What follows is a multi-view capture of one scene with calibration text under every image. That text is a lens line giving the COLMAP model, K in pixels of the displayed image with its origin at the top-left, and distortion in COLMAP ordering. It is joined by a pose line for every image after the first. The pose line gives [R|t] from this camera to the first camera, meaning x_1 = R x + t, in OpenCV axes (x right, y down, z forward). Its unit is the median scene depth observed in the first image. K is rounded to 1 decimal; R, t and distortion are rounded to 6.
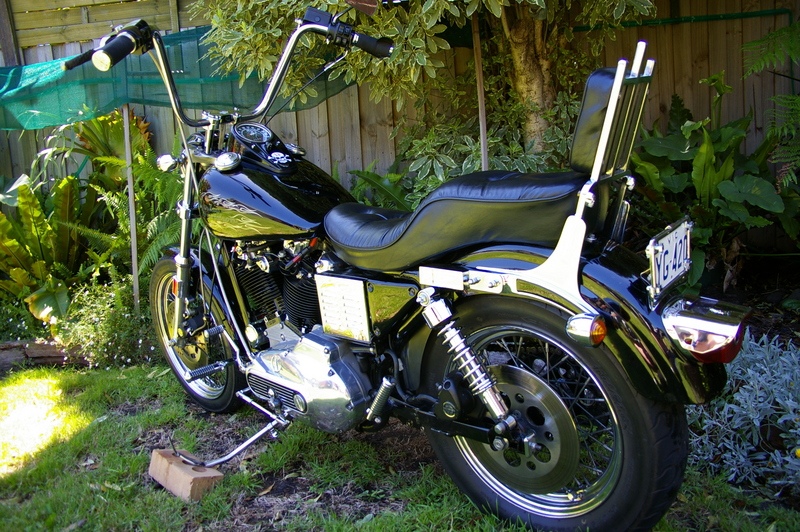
lens RADIAL K [[650.1, 0, 400.0], [0, 650.1, 266.0], [0, 0, 1]] dist [-0.138132, 0.145325]
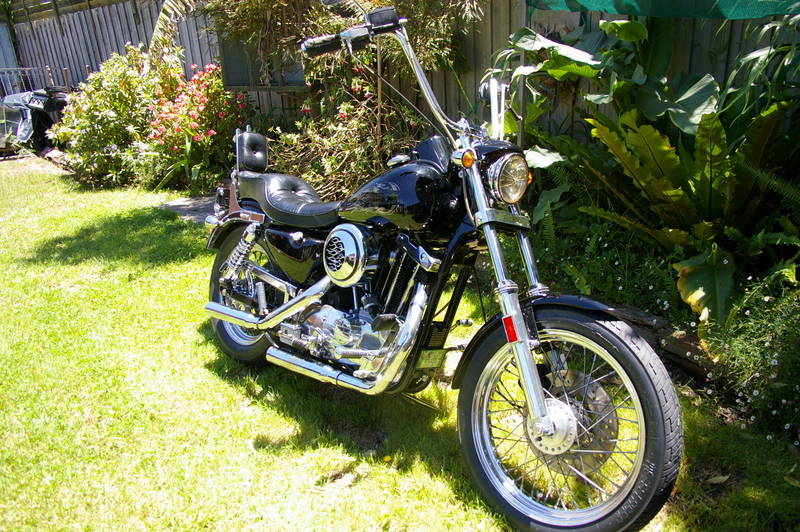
lens RADIAL K [[650.1, 0, 400.0], [0, 650.1, 266.0], [0, 0, 1]] dist [-0.138132, 0.145325]
pose [[0.600556, 0.316774, -0.734157, -0.250865], [-0.087591, 0.938713, 0.333385, -0.164792], [0.794771, -0.135911, 0.591496, 0.322973]]
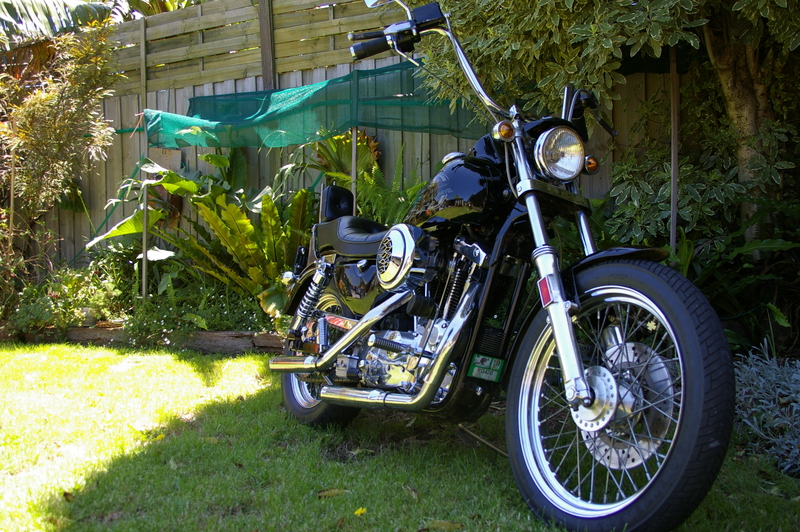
lens RADIAL K [[870.8, 0, 400.0], [0, 870.8, 266.0], [0, 0, 1]] dist [-0.063688, 0.015056]
pose [[0.922912, 0.063275, -0.379777, 0.228018], [-0.089573, 0.994624, -0.051959, 0.058272], [0.374447, 0.081971, 0.923618, -0.347559]]
